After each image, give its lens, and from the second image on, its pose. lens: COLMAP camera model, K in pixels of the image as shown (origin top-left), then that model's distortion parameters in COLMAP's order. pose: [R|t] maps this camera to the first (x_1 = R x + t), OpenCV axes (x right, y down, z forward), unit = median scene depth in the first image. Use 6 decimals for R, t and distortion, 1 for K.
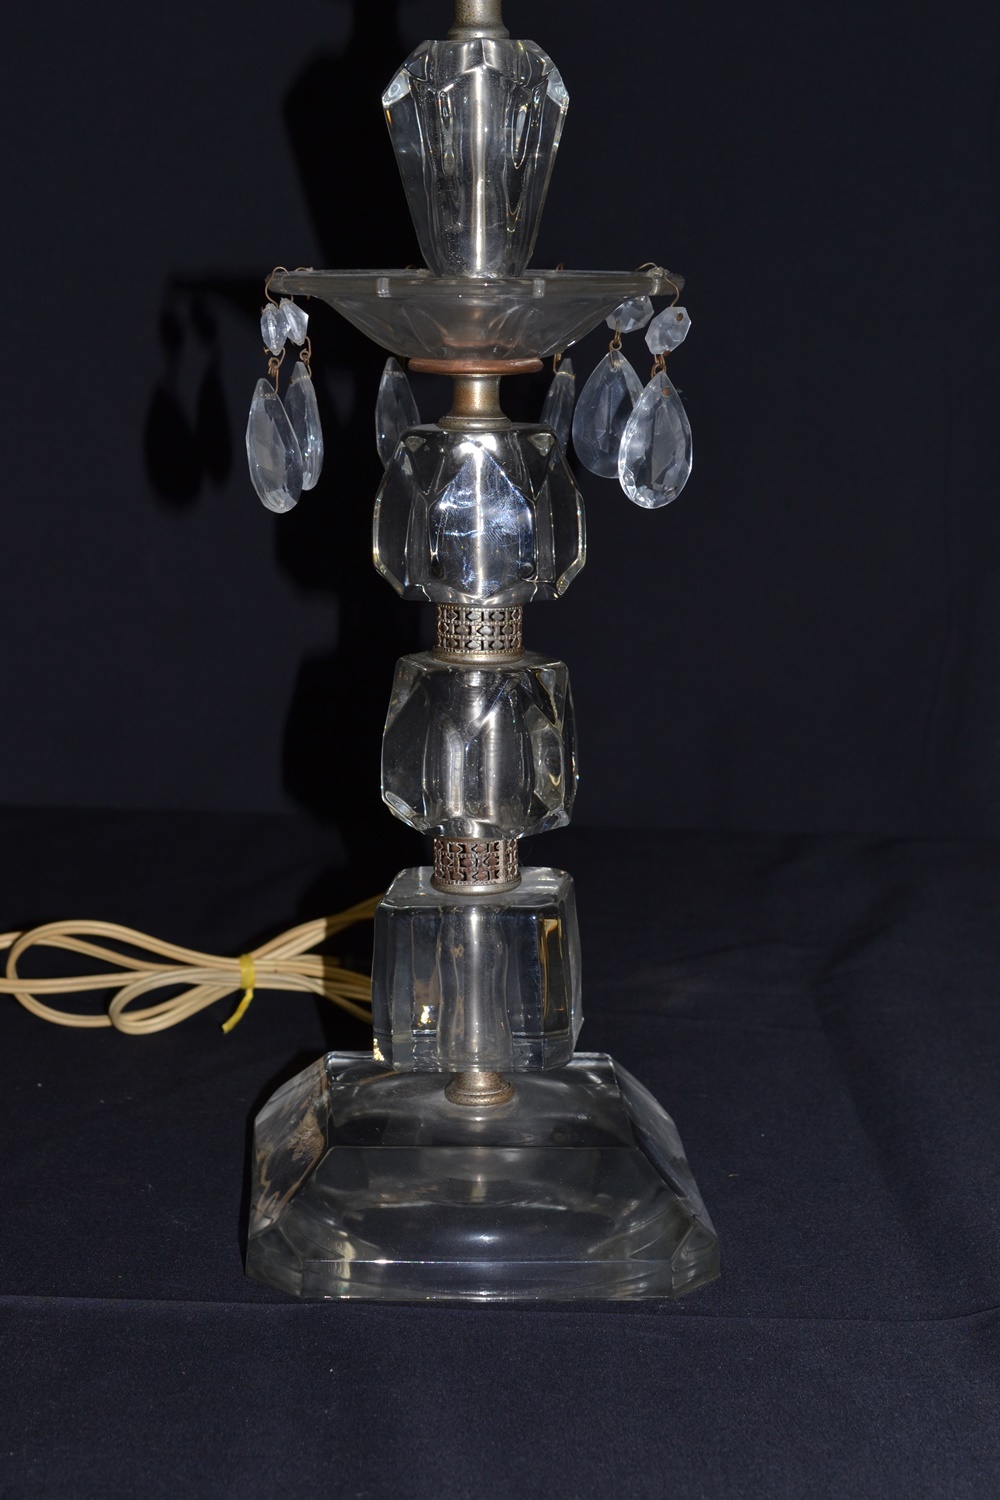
lens RADIAL K [[2806.0, 0, 500.0], [0, 2806.0, 750.0], [0, 0, 1]] dist [-0.000998, 0.002021]
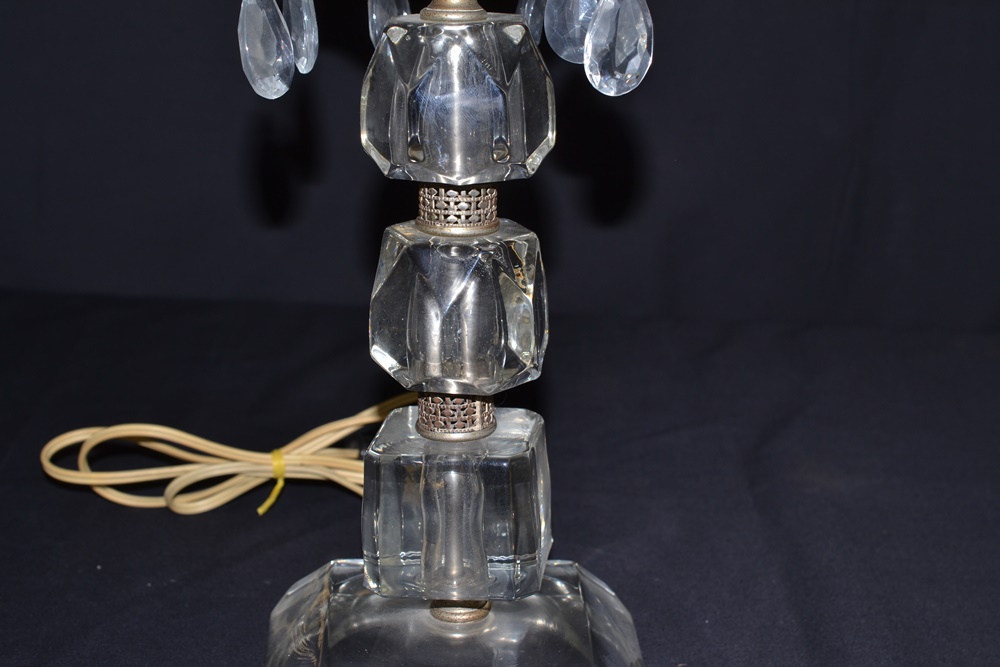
lens RADIAL K [[1794.0, 0, 500.0], [0, 1794.0, 333.5], [0, 0, 1]] dist [-0.014784, 0.046403]
pose [[0.999921, 0.004545, -0.011726, 0.017640], [-0.003612, 0.996917, 0.078386, -0.047389], [0.012046, -0.078337, 0.996854, 0.295565]]
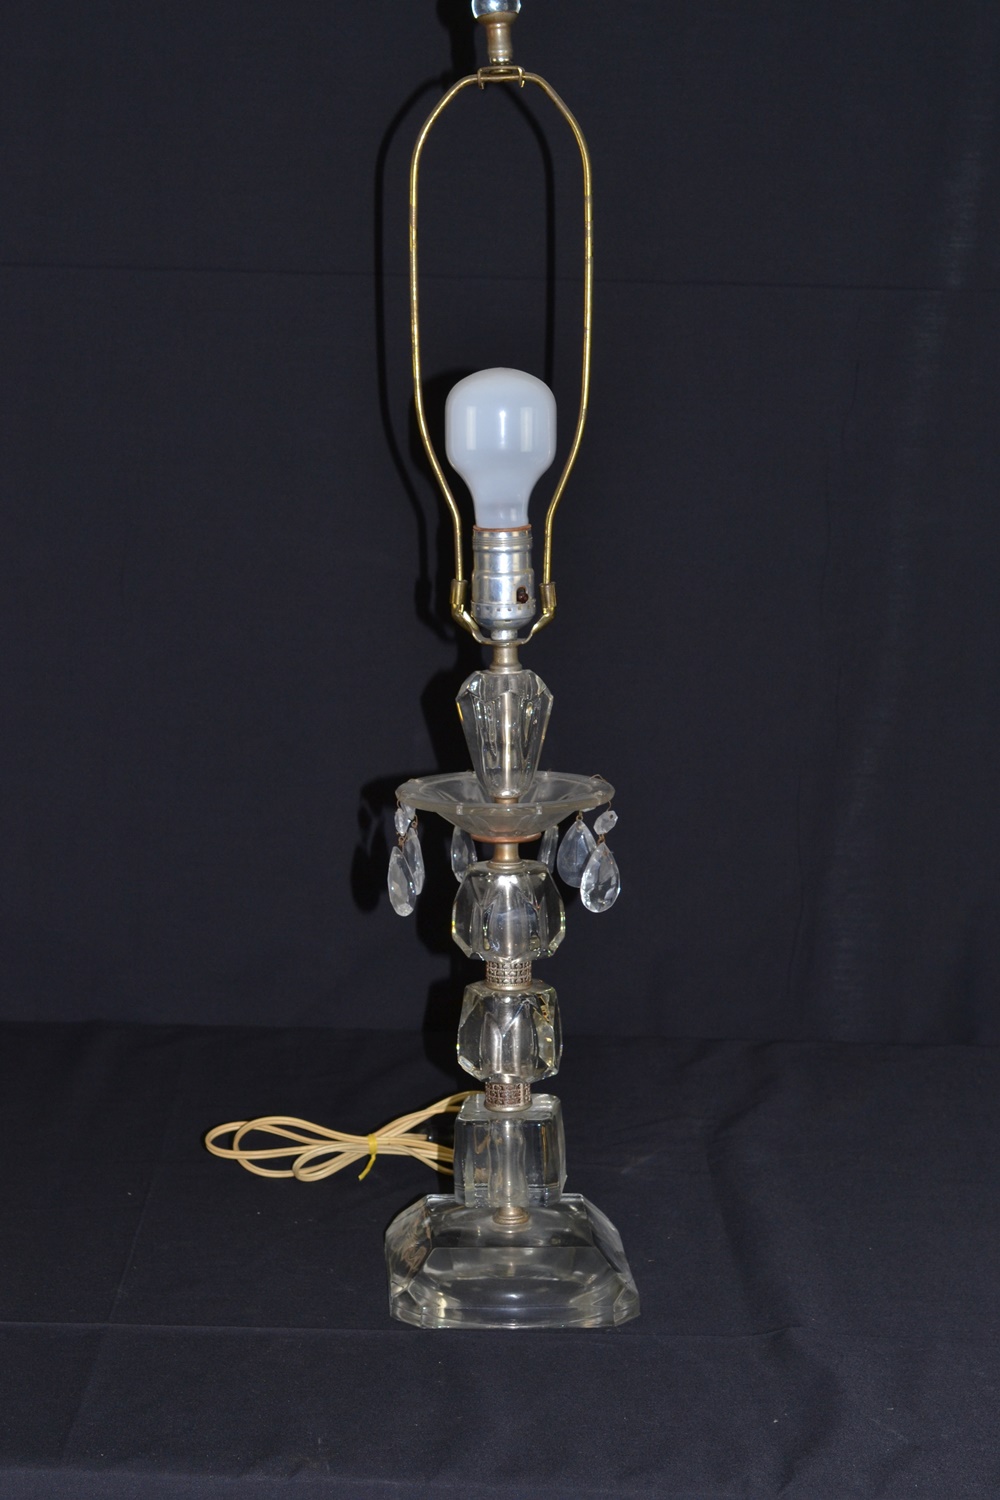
lens RADIAL K [[2691.0, 0, 500.0], [0, 2691.0, 750.0], [0, 0, 1]] dist [-0.014784, 0.046403]
pose [[0.999946, -0.010426, -0.000019, -0.011710], [0.010418, 0.999245, -0.037427, -0.124569], [0.000409, 0.037425, 0.999299, -0.817337]]
